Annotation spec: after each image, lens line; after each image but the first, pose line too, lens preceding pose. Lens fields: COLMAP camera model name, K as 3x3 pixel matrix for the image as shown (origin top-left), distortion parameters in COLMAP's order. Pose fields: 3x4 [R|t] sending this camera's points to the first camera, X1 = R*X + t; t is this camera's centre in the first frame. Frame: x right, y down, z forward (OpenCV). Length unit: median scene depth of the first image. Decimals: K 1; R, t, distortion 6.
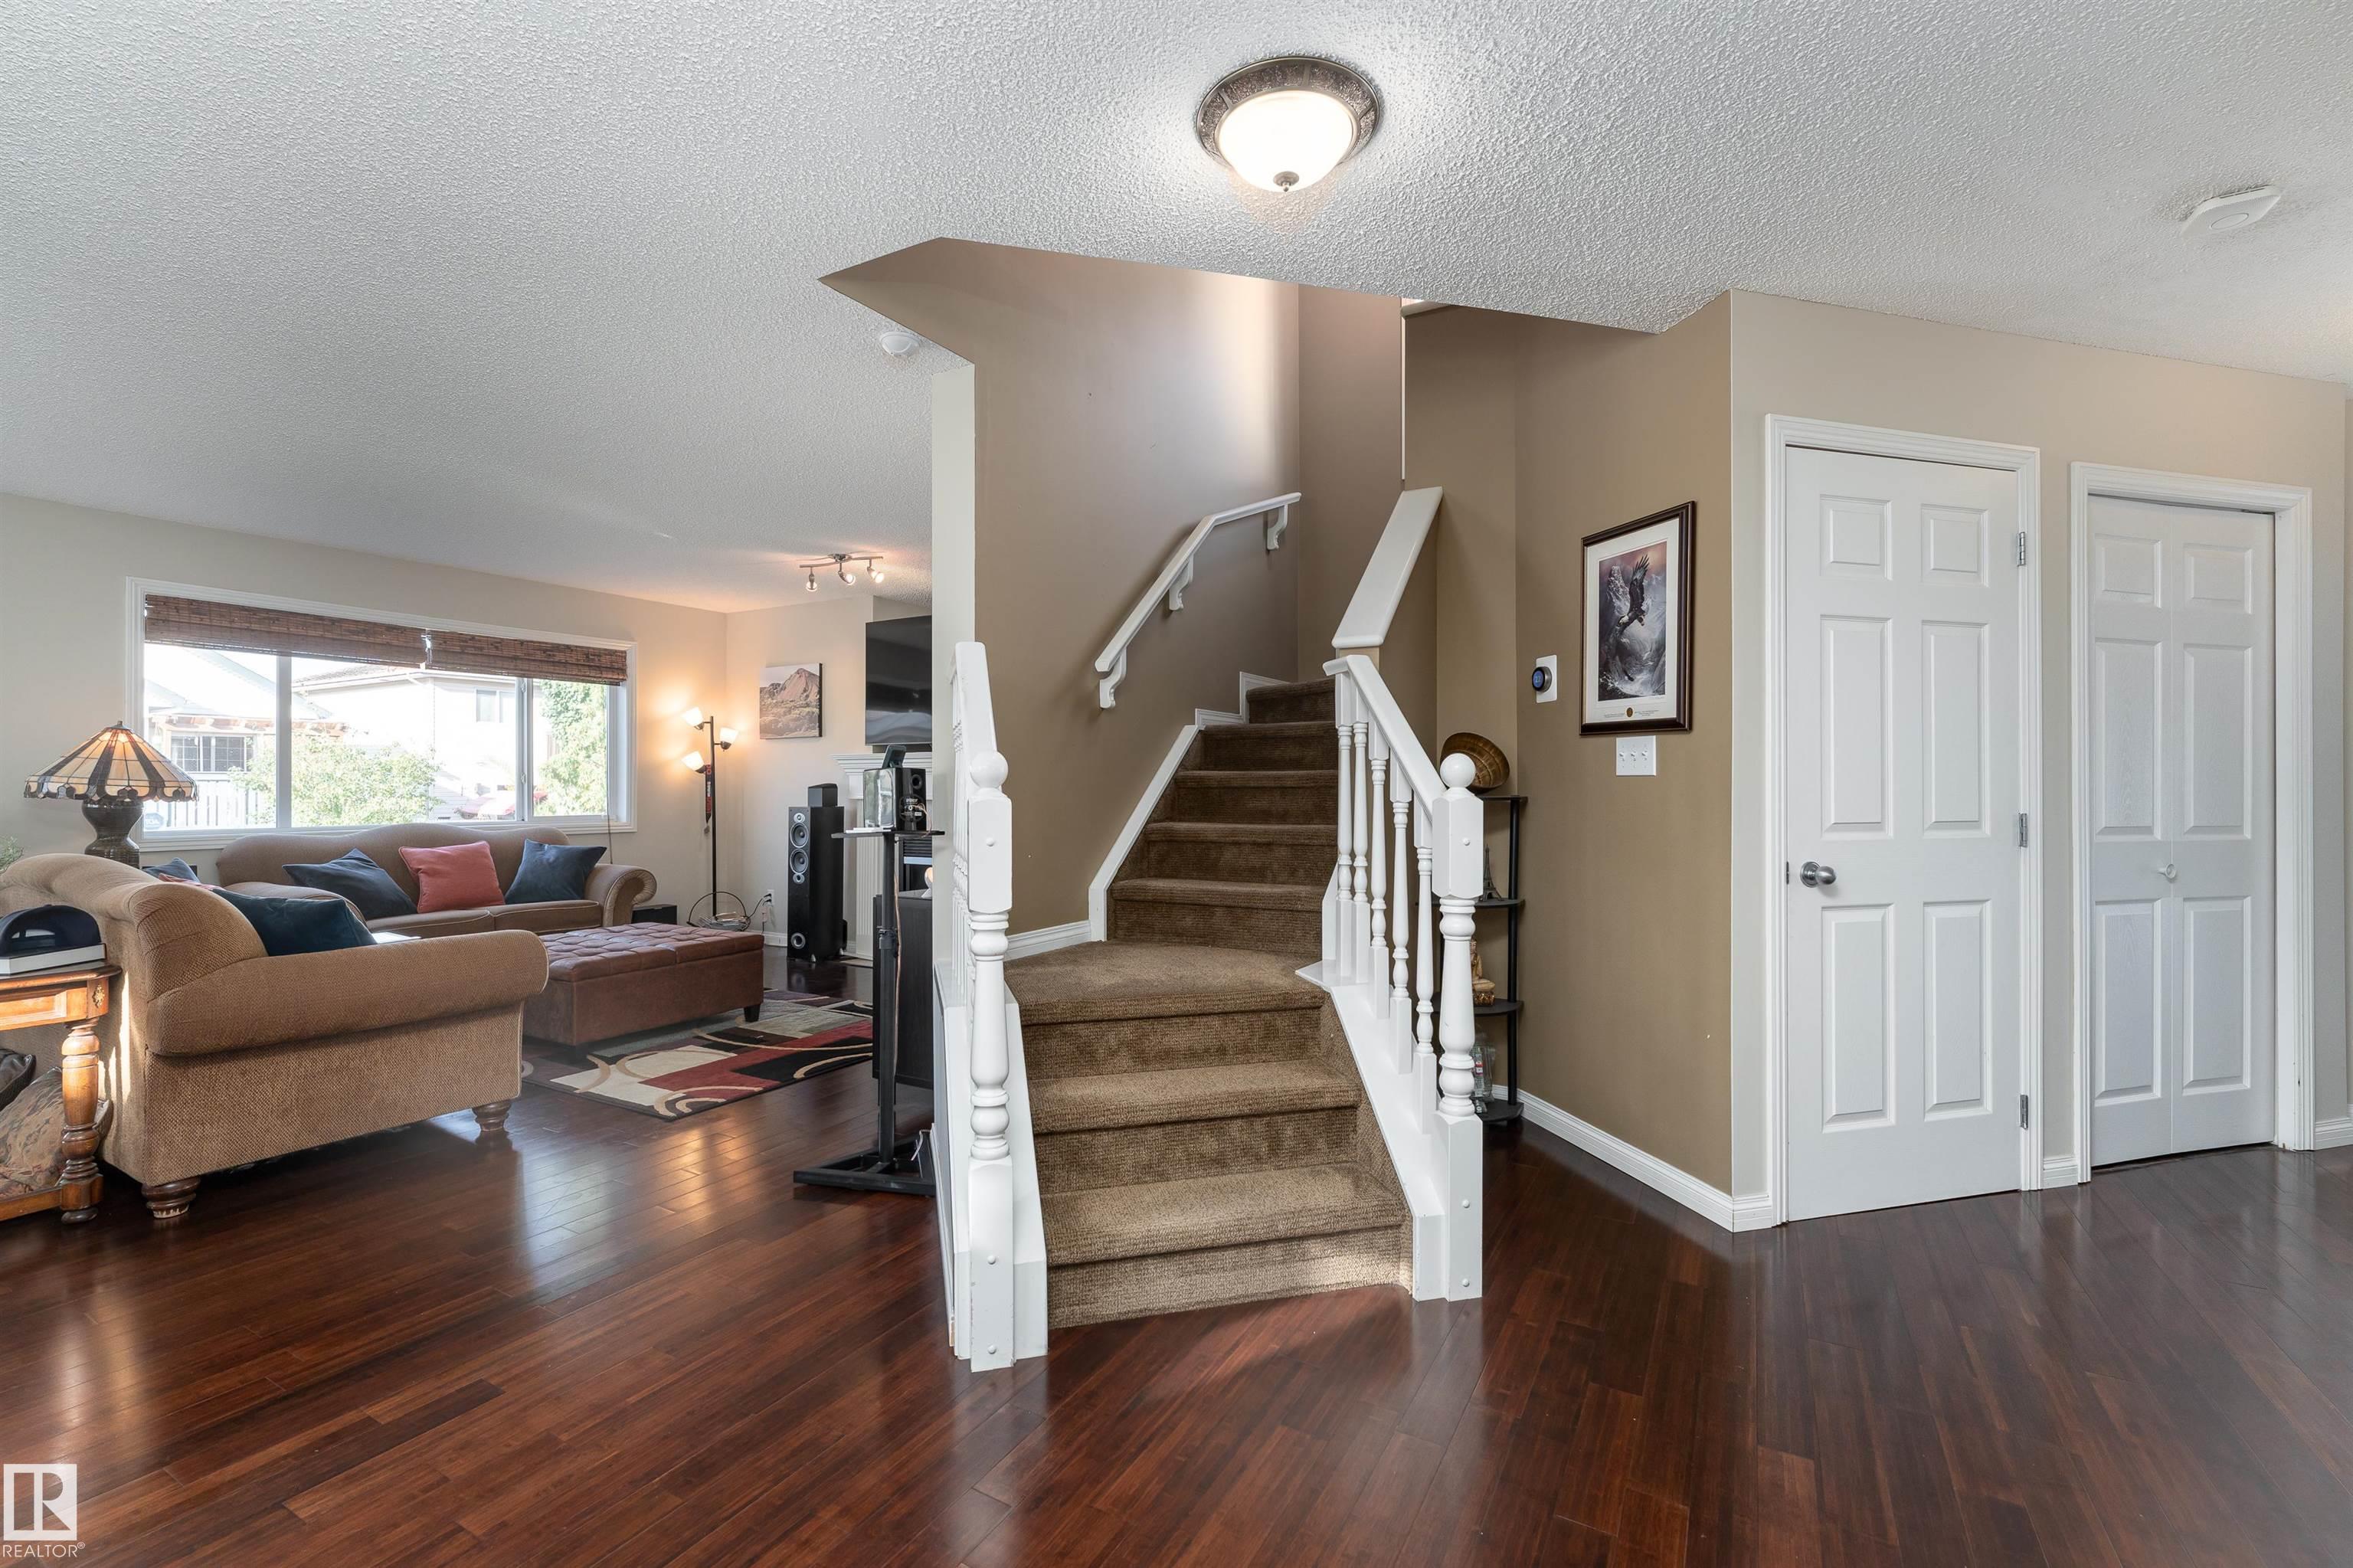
lens RADIAL K [[1015.3, 0, 1185.9], [0, 1015.3, 782.1], [0, 0, 1]] dist [-0.000227, -0.001444]
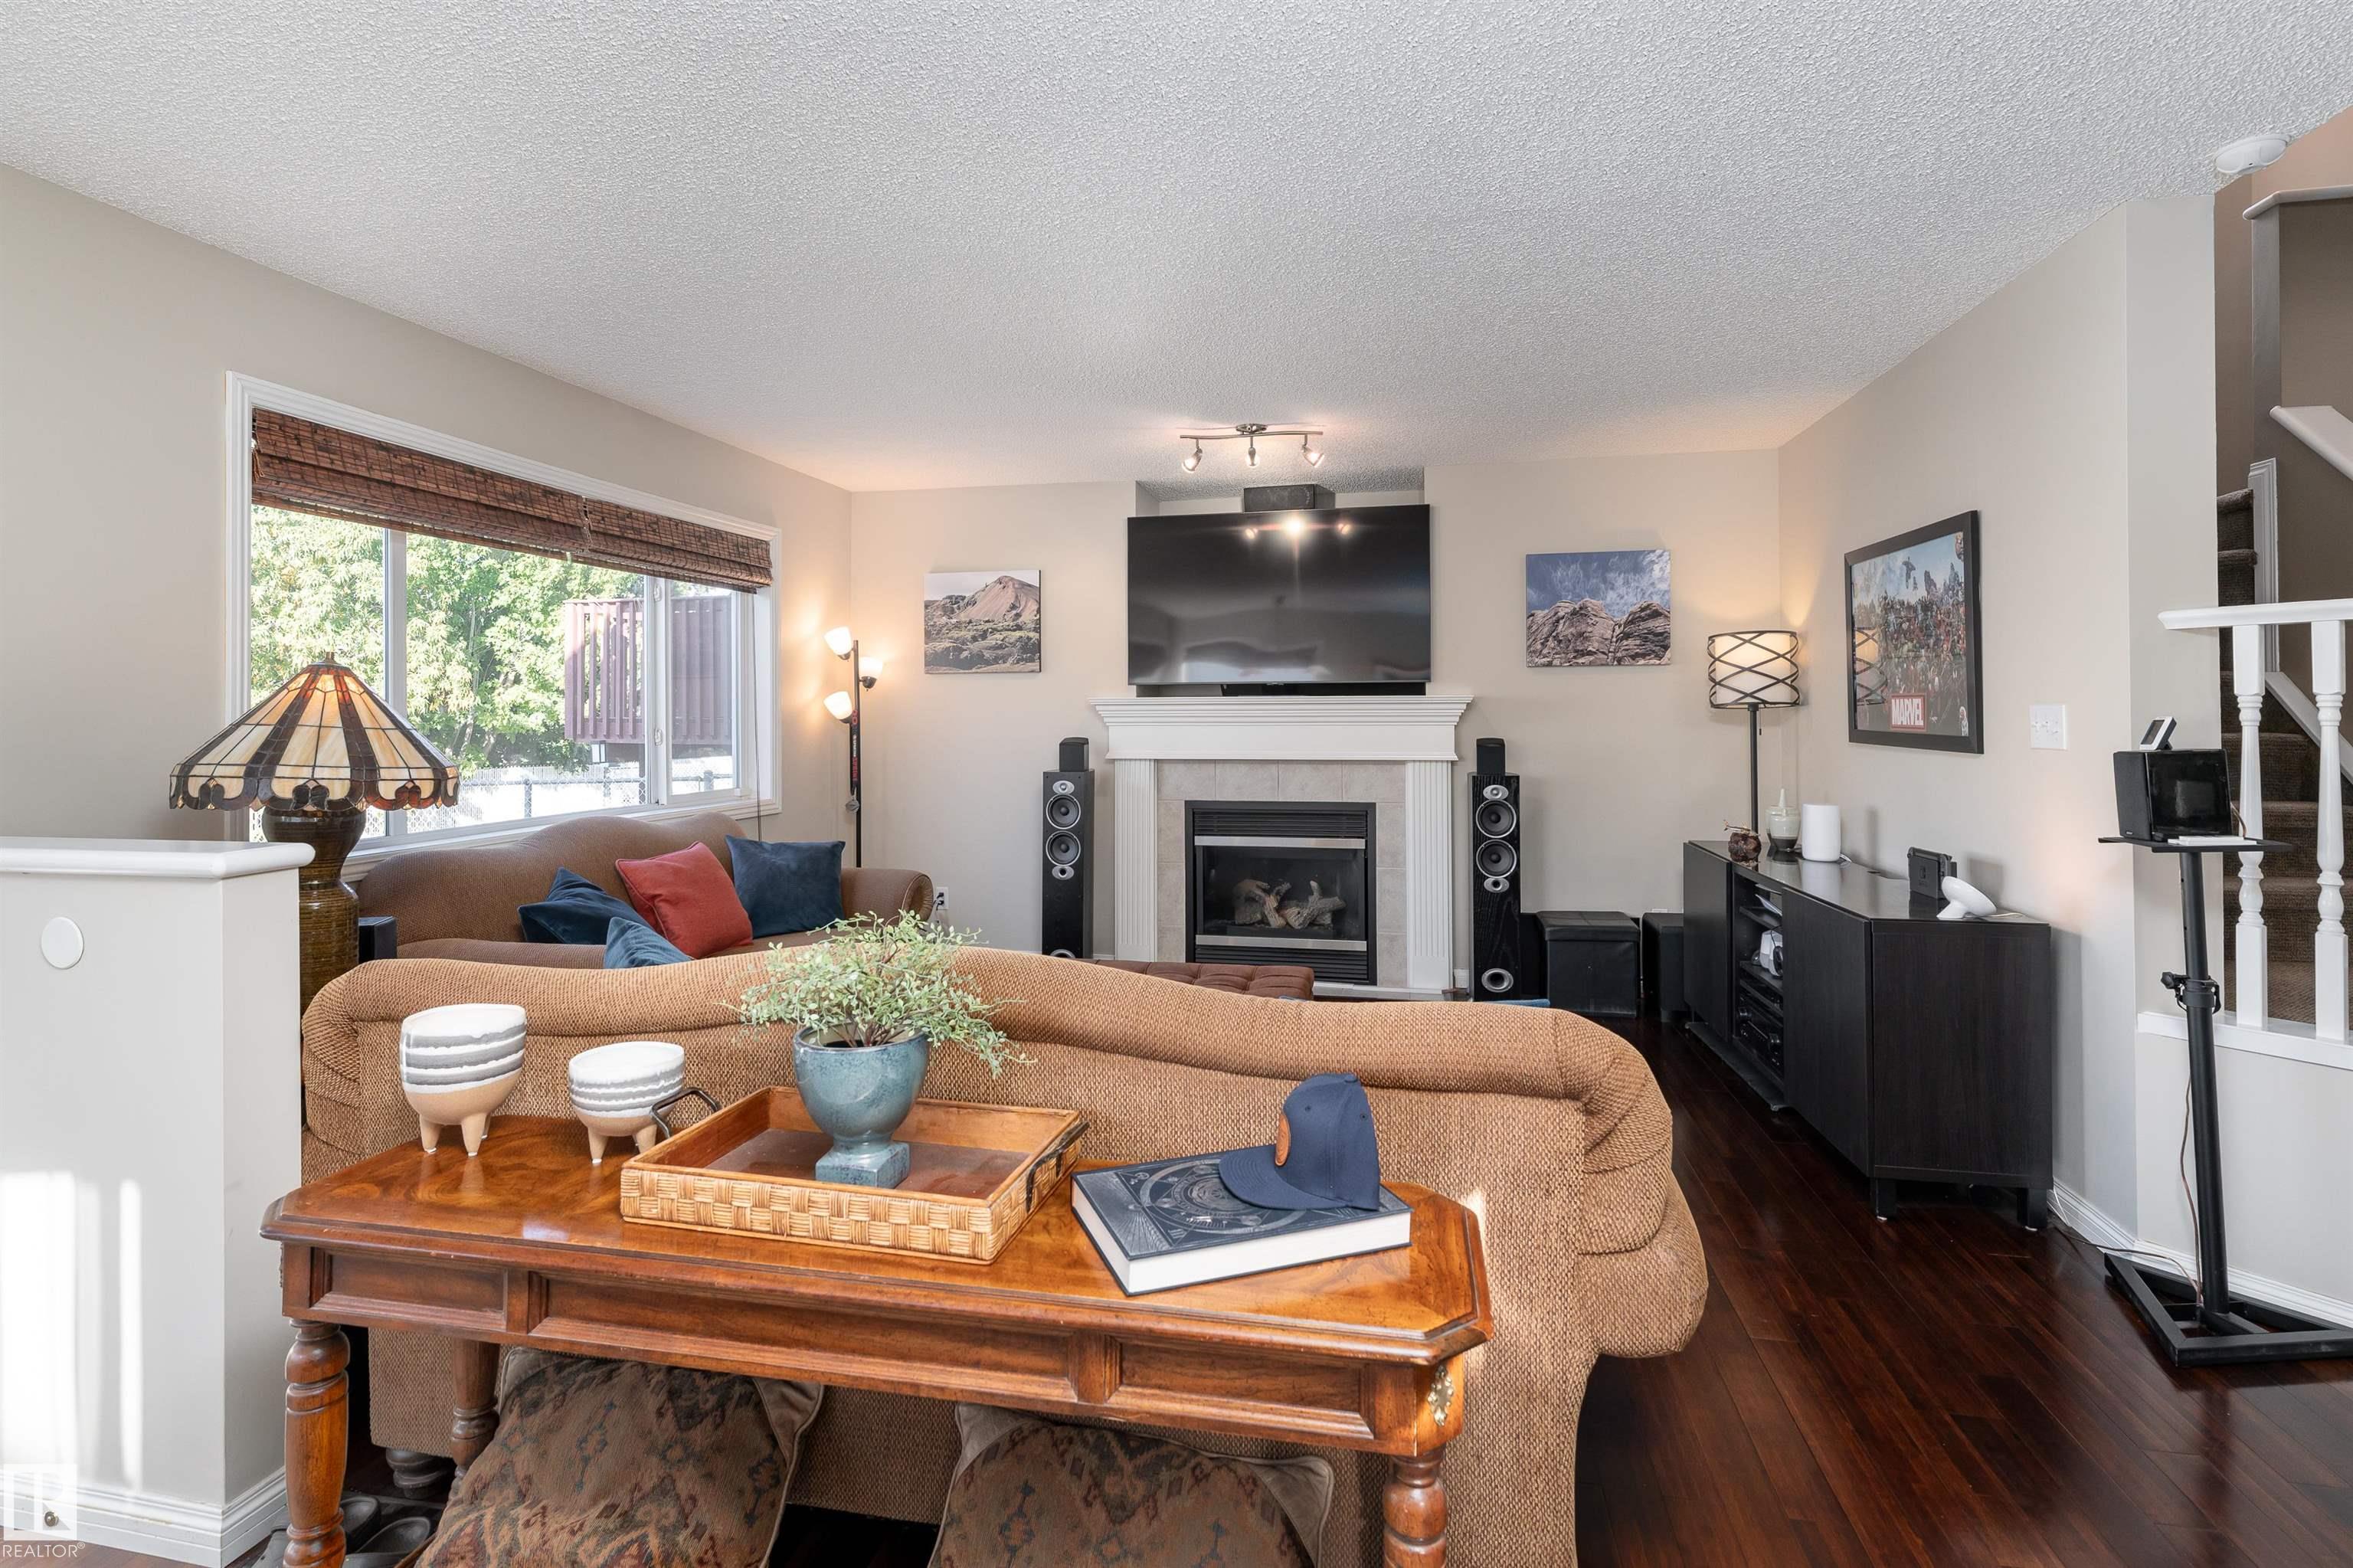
lens RADIAL K [[1148.5, 0, 1181.8], [0, 1148.5, 699.4], [0, 0, 1]] dist [0.004897, -0.004587]
pose [[0.950577, -0.000878, 0.310487, -0.607380], [0.003067, 0.999974, -0.006562, -0.023089], [-0.310473, 0.007190, 0.950555, 0.229220]]
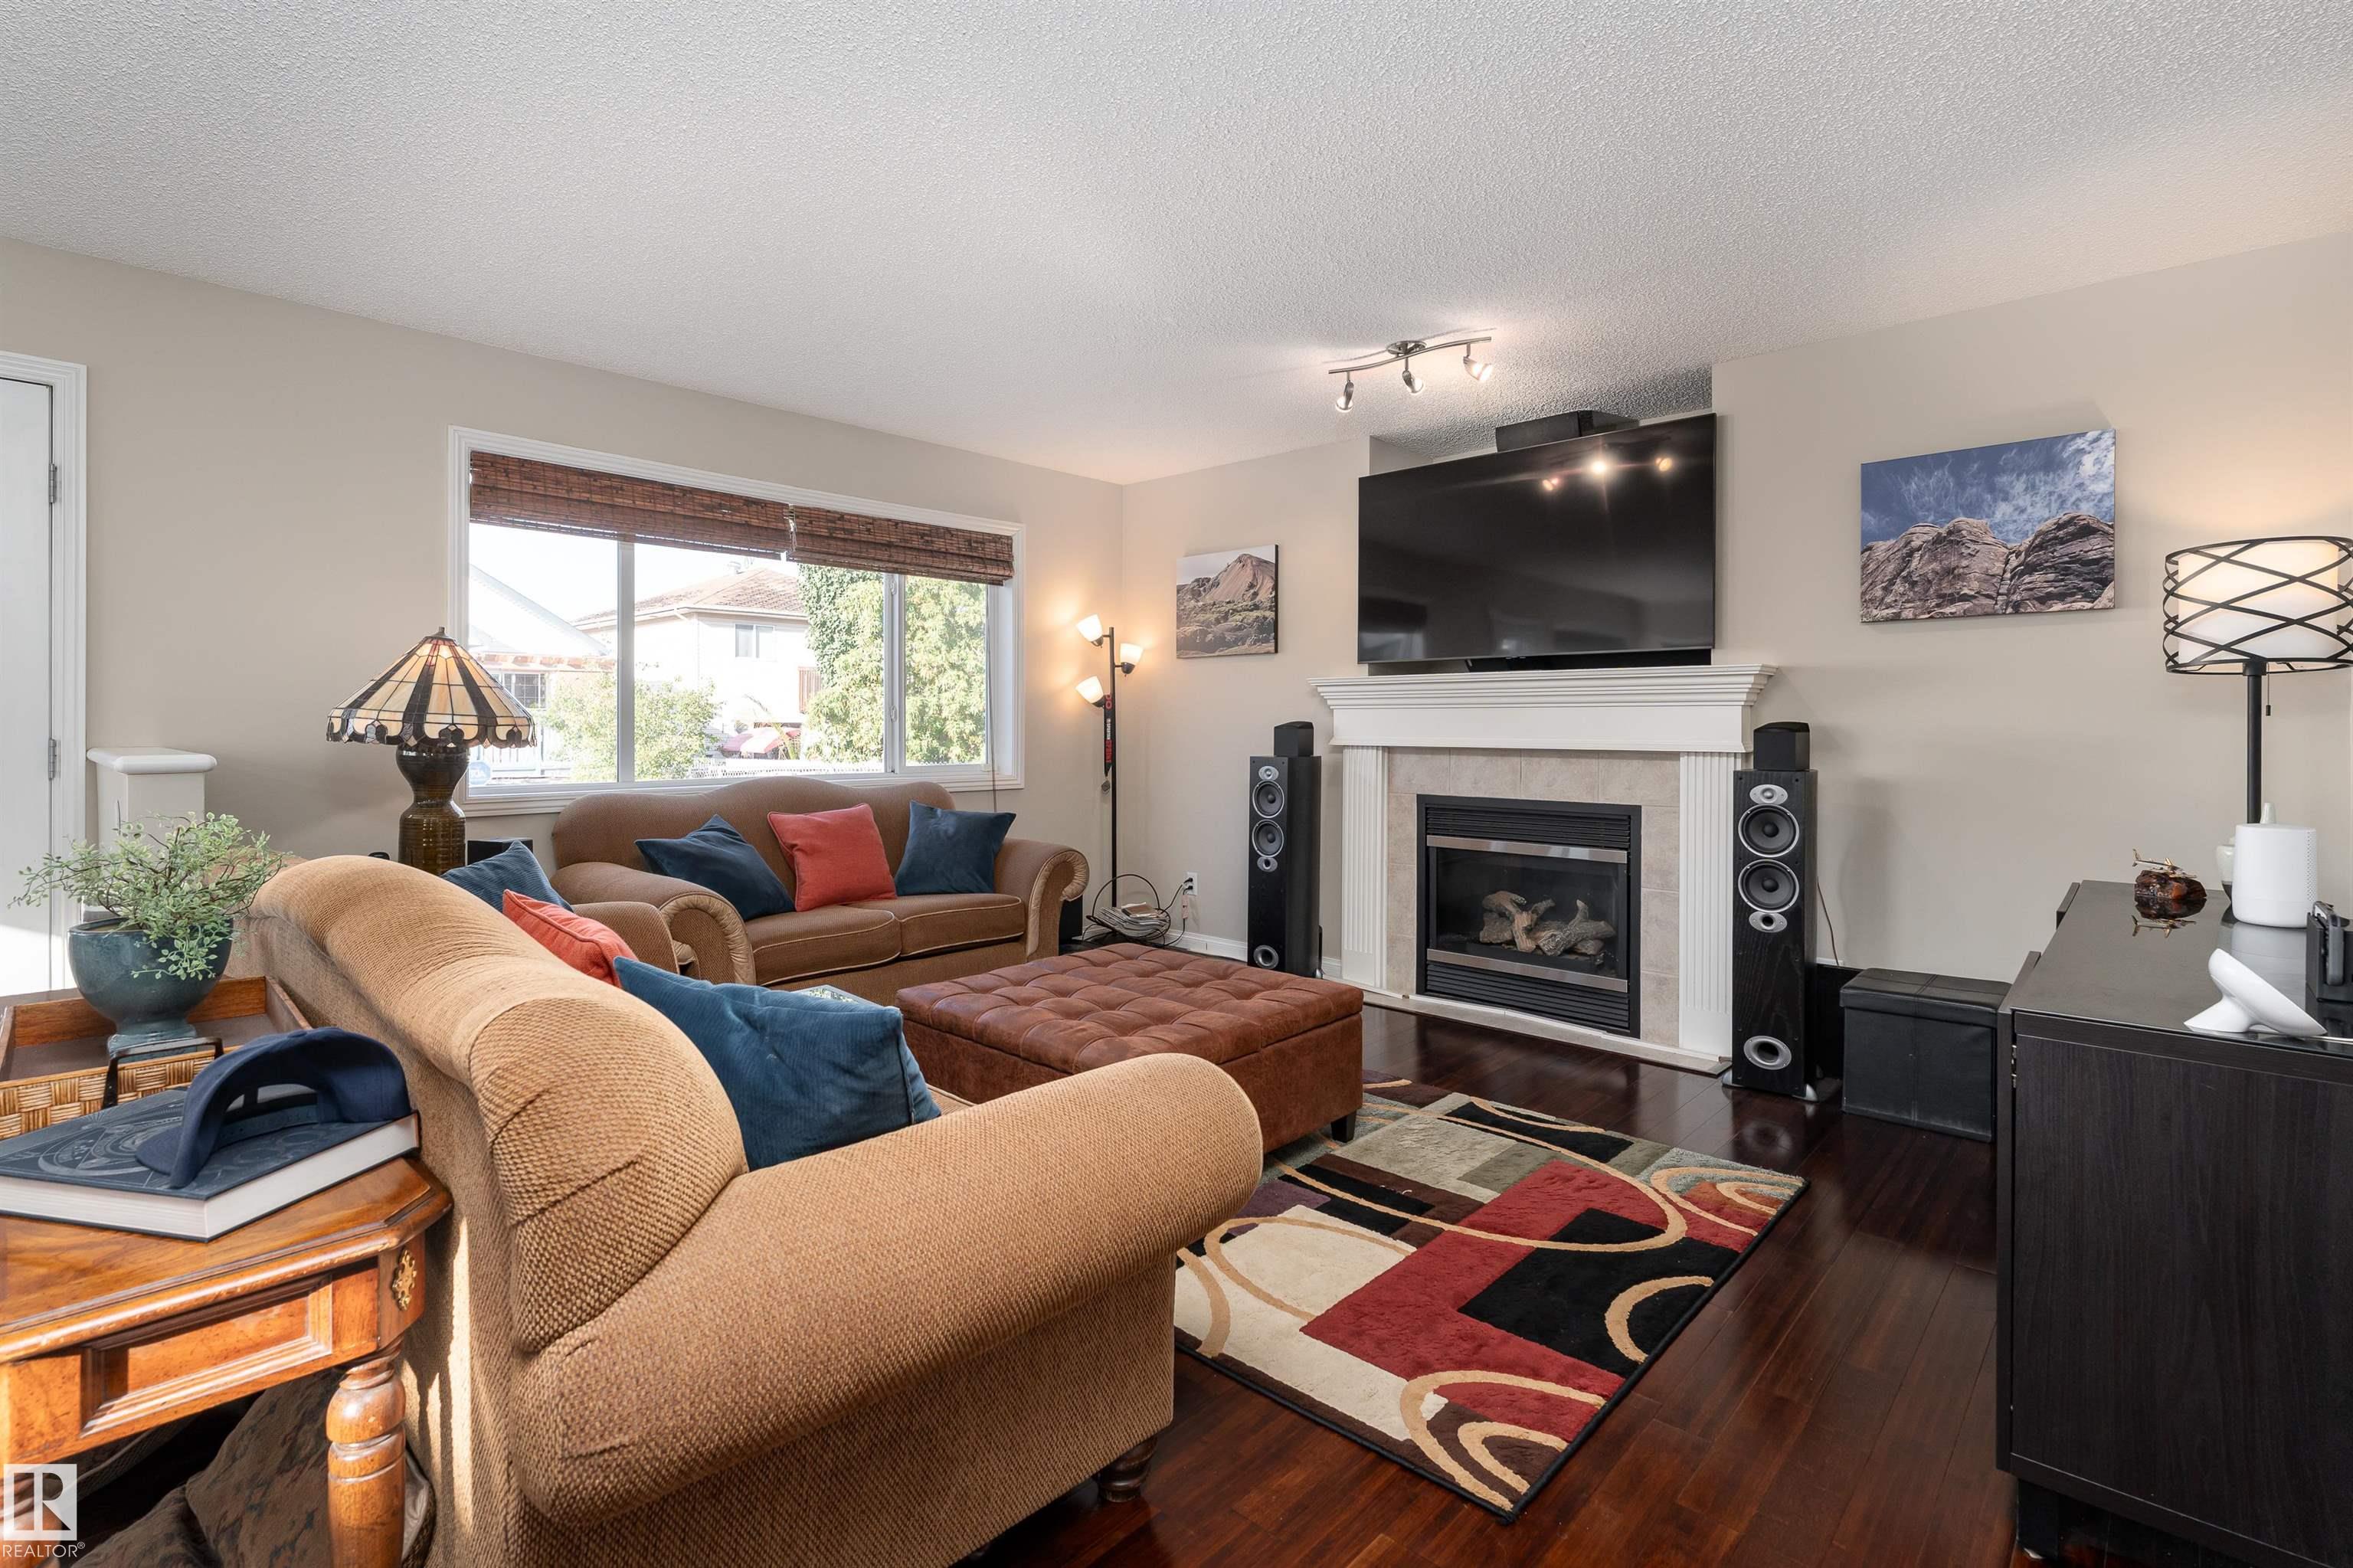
lens RADIAL K [[1111.7, 0, 1121.3], [0, 1111.7, 726.4], [0, 0, 1]] dist [-0.004942, 0.000831]
pose [[0.966707, 0.003032, -0.255868, -0.316832], [-0.001635, 0.999983, 0.005675, 0.000400], [0.255881, -0.005068, 0.966695, 0.299053]]
